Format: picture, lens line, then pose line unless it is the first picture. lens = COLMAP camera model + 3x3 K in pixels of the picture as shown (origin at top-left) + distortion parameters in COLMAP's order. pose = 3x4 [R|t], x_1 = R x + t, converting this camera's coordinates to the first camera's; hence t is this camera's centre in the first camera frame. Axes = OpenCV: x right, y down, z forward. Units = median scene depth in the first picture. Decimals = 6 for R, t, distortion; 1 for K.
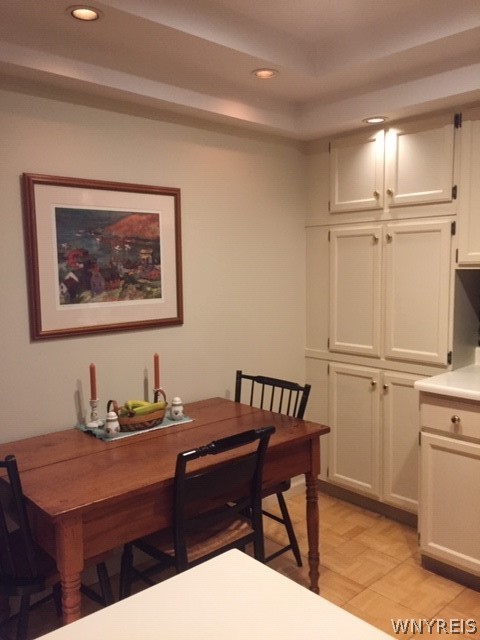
lens RADIAL K [[539.9, 0, 240.0], [0, 539.9, 320.0], [0, 0, 1]] dist [0.067607, -0.098307]
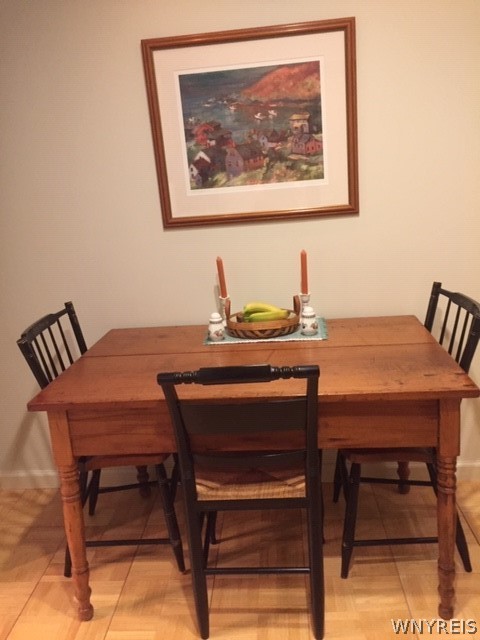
lens RADIAL K [[539.9, 0, 240.0], [0, 539.9, 320.0], [0, 0, 1]] dist [0.067607, -0.098307]
pose [[0.692342, 0.152352, -0.705303, 0.368501], [-0.008342, 0.979080, 0.203303, 0.000489], [0.721522, -0.134872, 0.679129, 0.376993]]
